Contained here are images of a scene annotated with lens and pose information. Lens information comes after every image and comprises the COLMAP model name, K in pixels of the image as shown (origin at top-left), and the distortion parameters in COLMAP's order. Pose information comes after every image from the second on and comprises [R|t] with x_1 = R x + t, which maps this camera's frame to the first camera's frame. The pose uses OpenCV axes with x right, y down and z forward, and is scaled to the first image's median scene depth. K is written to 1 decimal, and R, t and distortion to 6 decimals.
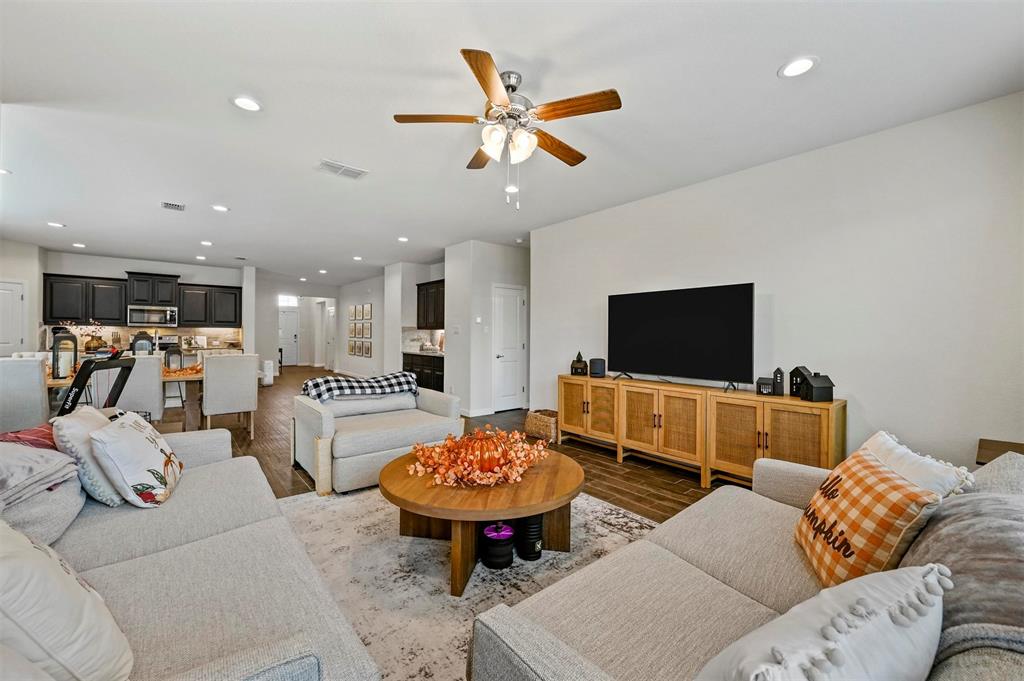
lens RADIAL K [[406.4, 0, 524.3], [0, 406.4, 334.5], [0, 0, 1]] dist [-0.000516, -0.000368]
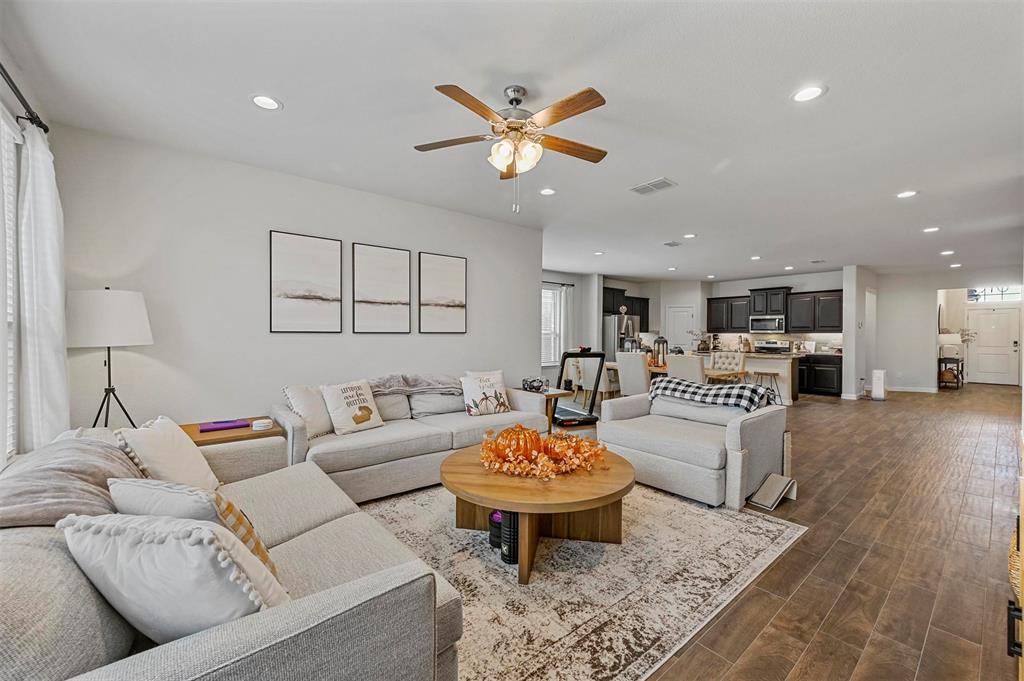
lens RADIAL K [[406.4, 0, 512.7], [0, 406.4, 340.3], [0, 0, 1]] dist [-0.000516, -0.000368]
pose [[-0.028665, 0.003264, -0.999584, 0.299227], [-0.005011, 0.999982, 0.003409, 0.001499], [0.999577, 0.005107, -0.028648, 0.304664]]
